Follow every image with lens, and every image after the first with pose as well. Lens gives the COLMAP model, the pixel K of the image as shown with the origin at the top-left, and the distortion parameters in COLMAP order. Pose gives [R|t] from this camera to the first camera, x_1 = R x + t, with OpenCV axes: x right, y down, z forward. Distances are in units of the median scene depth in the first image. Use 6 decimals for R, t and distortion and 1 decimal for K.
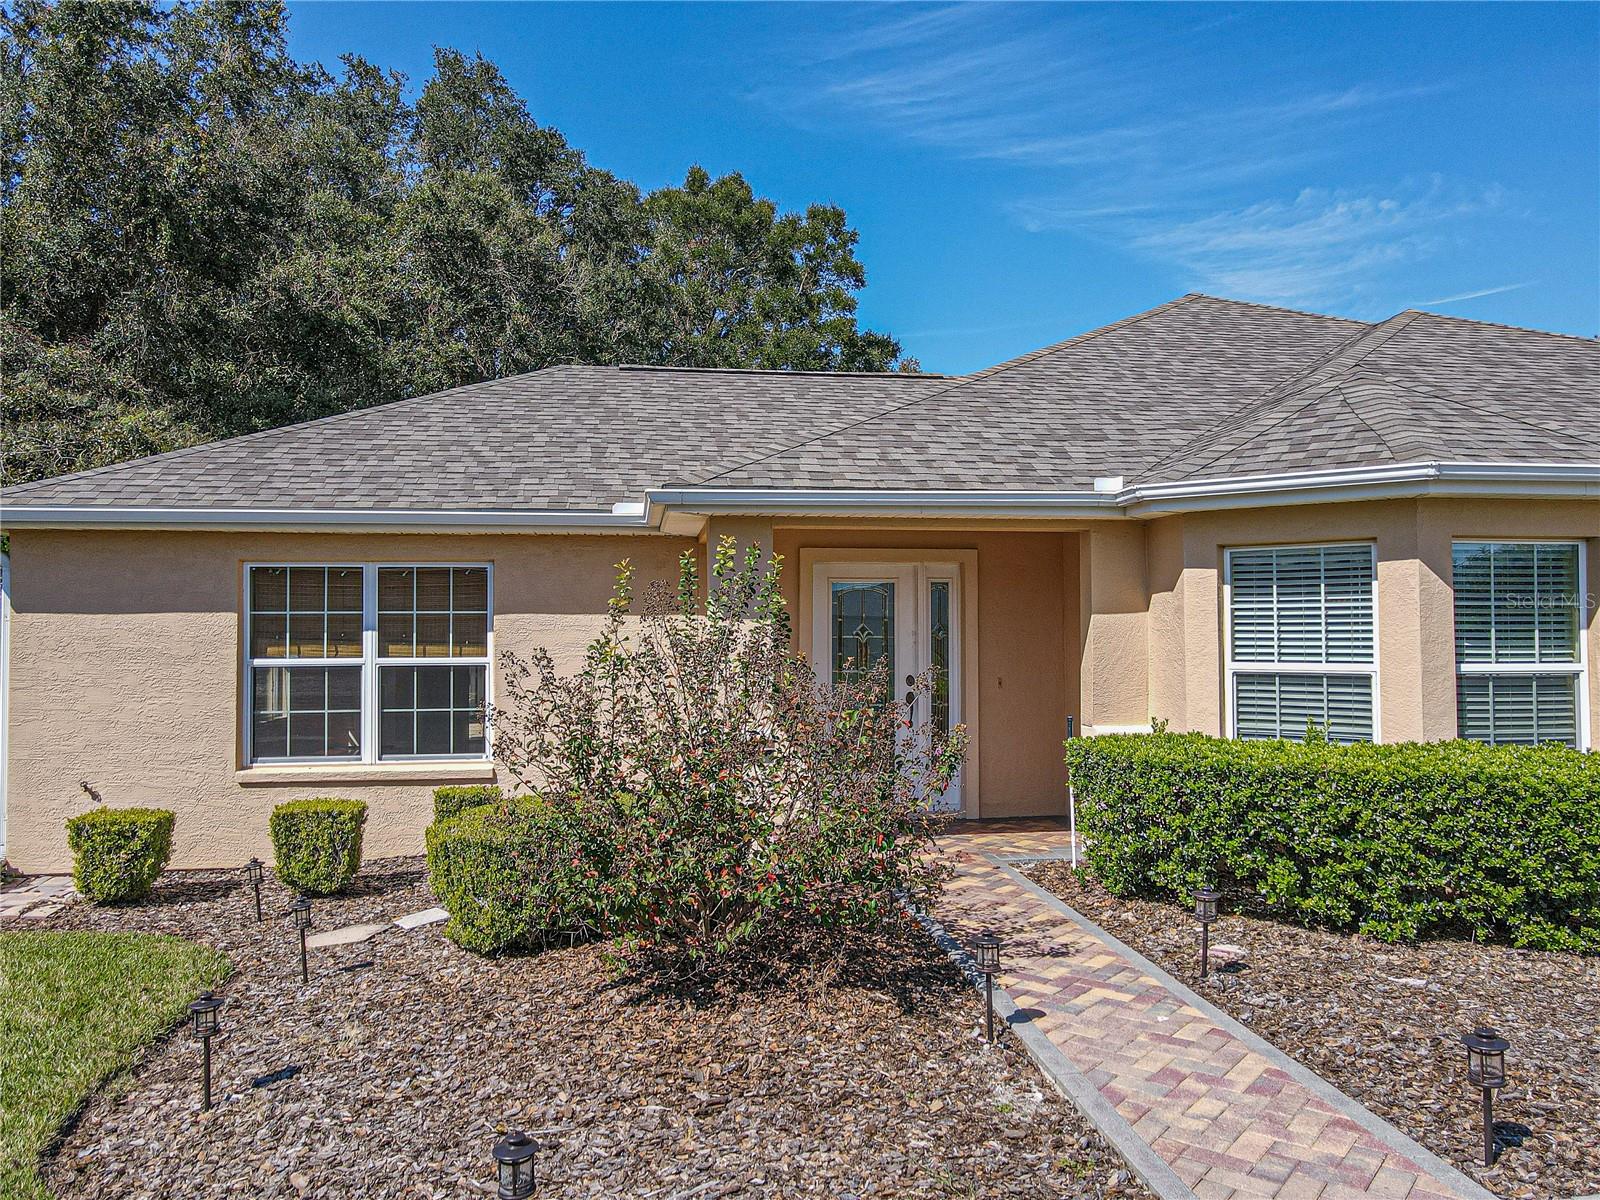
lens RADIAL K [[1184.8, 0, 804.9], [0, 1184.8, 603.0], [0, 0, 1]] dist [0.003663, 0.014550]
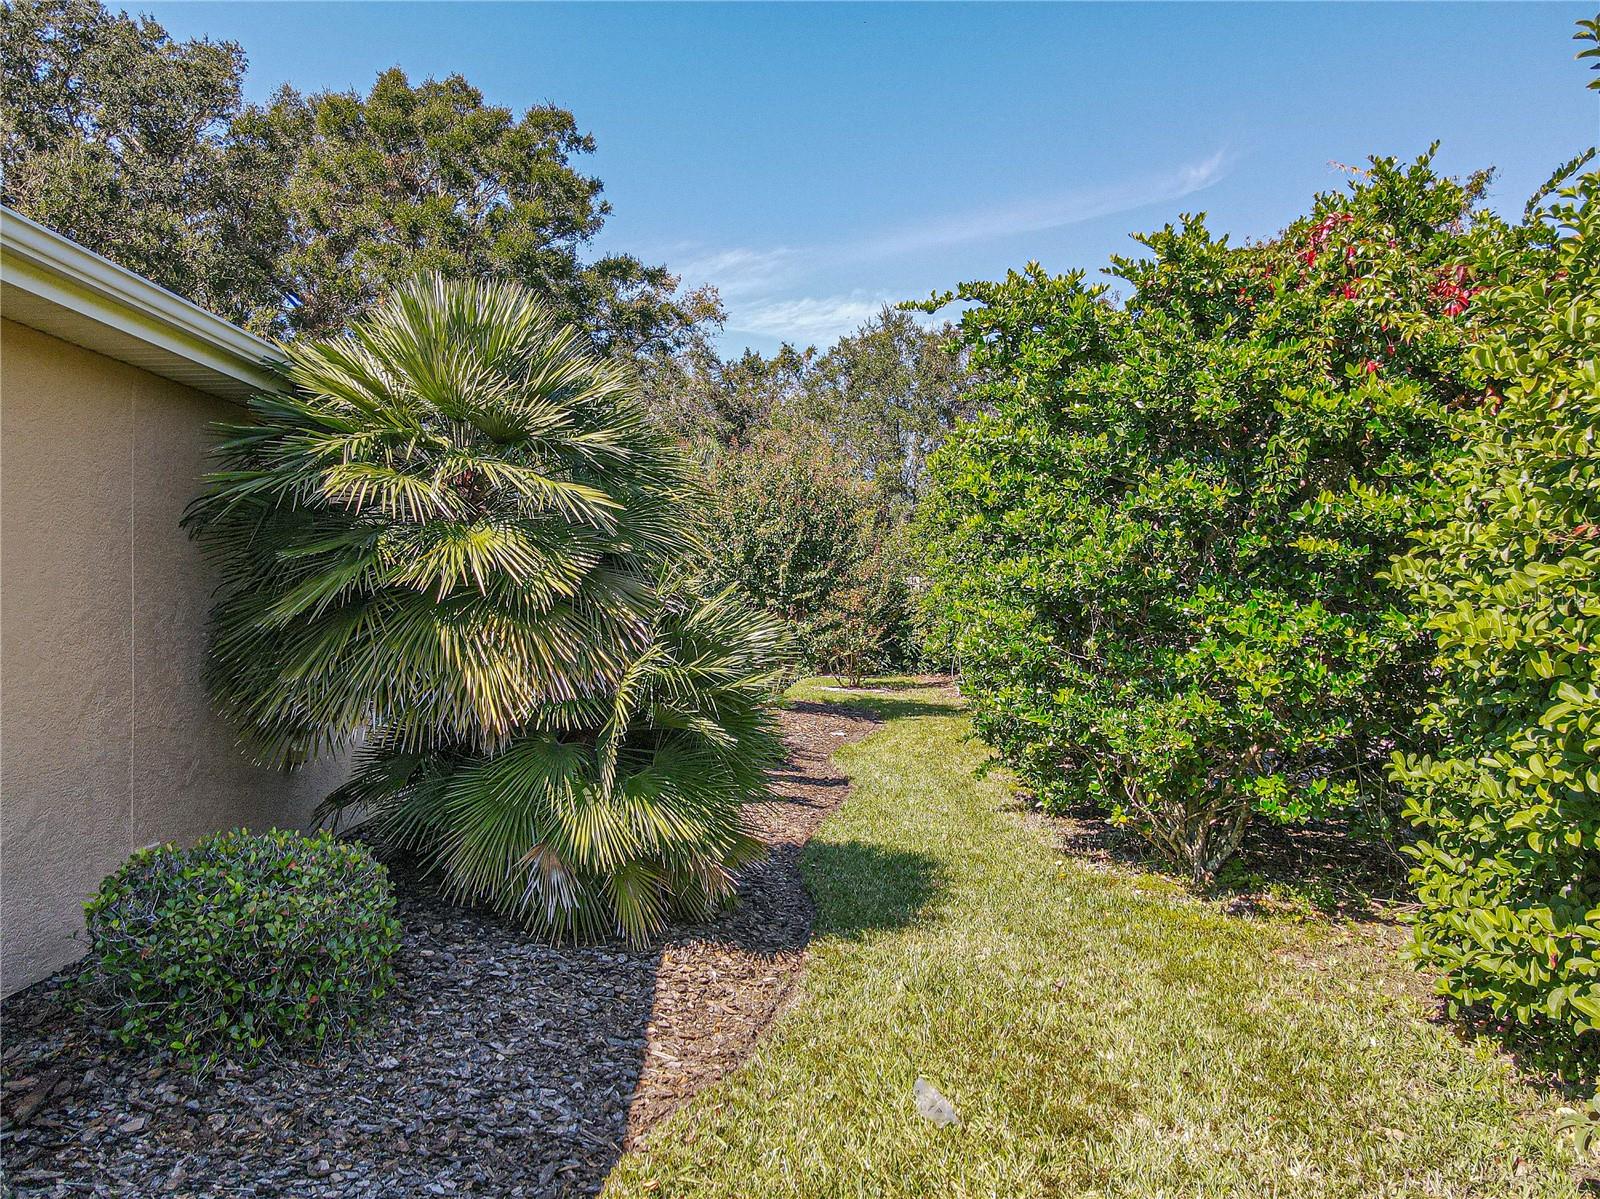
lens RADIAL K [[1184.8, 0, 797.6], [0, 1184.8, 602.0], [0, 0, 1]] dist [0.003663, 0.014550]
pose [[0.991821, -0.006885, -0.127447, 1.727631], [0.009407, 0.999772, 0.019194, 0.045336], [0.127286, -0.020236, 0.991660, 0.936294]]
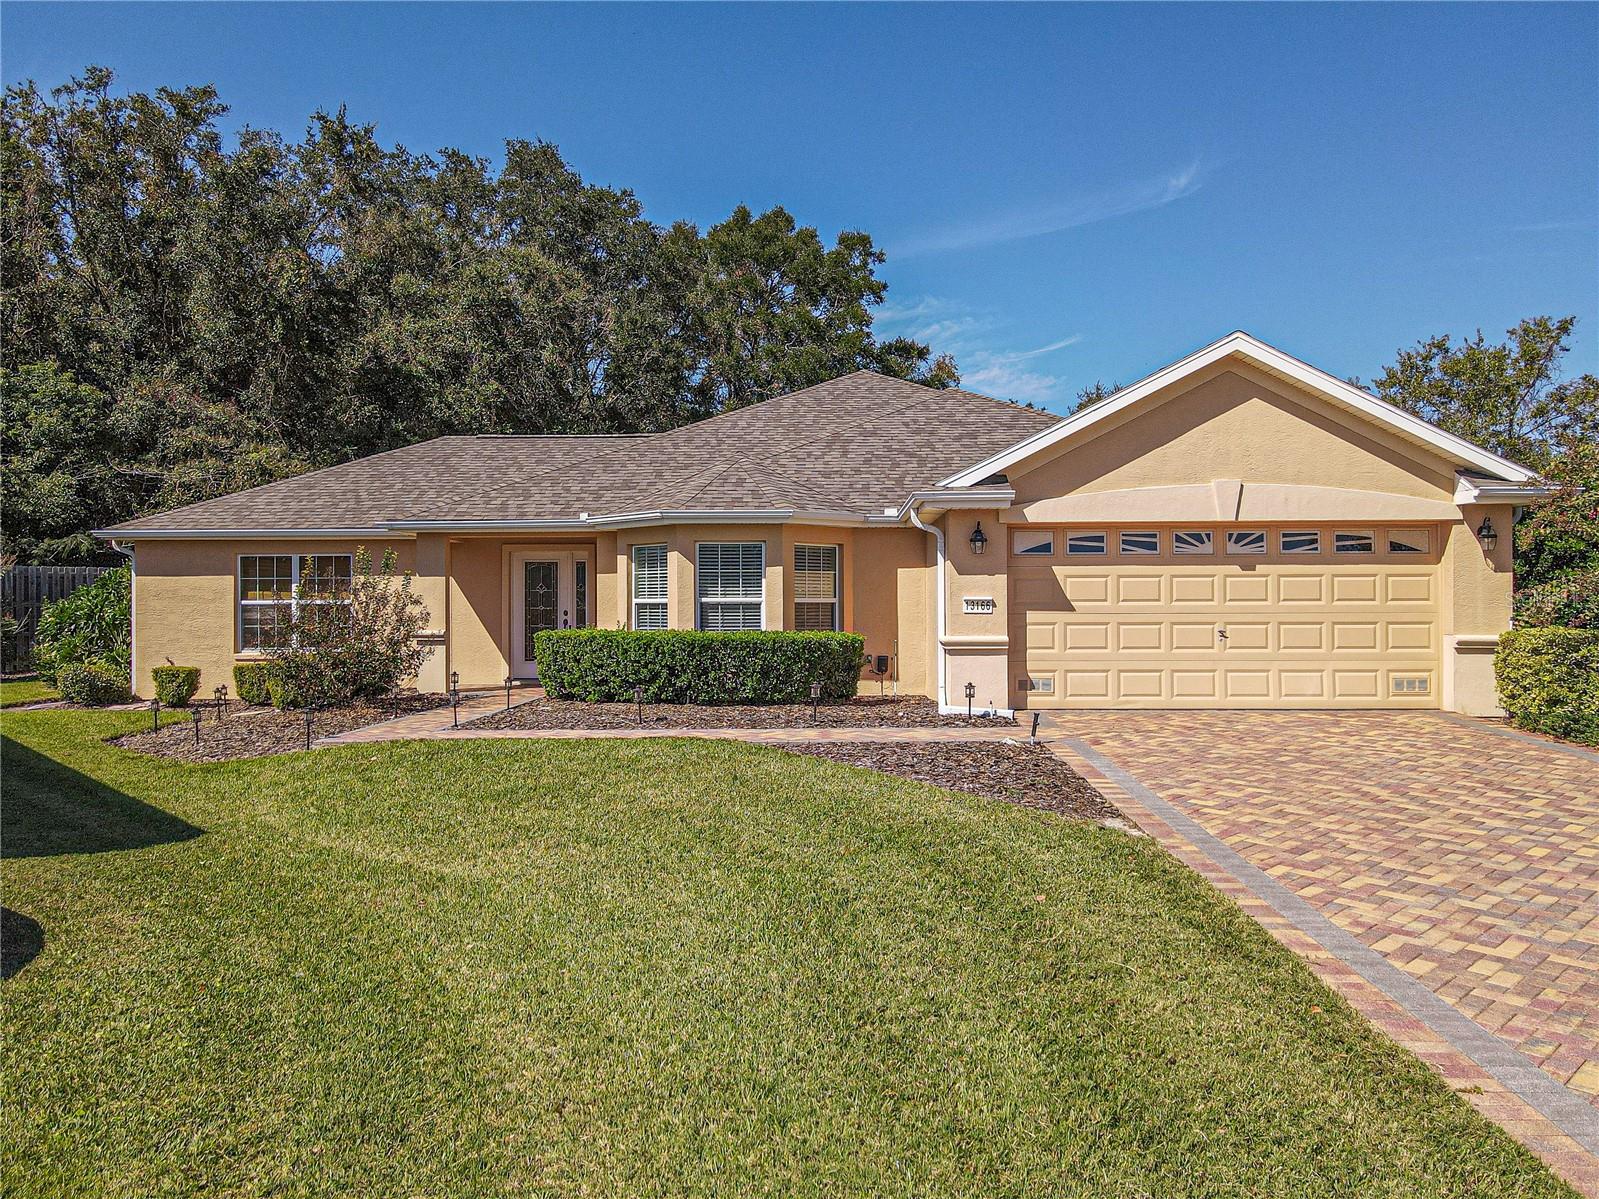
lens RADIAL K [[1184.1, 0, 803.1], [0, 1184.1, 598.1], [0, 0, 1]] dist [0.003663, 0.014550]
pose [[0.987696, -0.001545, -0.156379, 0.842137], [0.004542, 0.999813, 0.018808, 0.007992], [0.156321, -0.019287, 0.987518, -0.912887]]
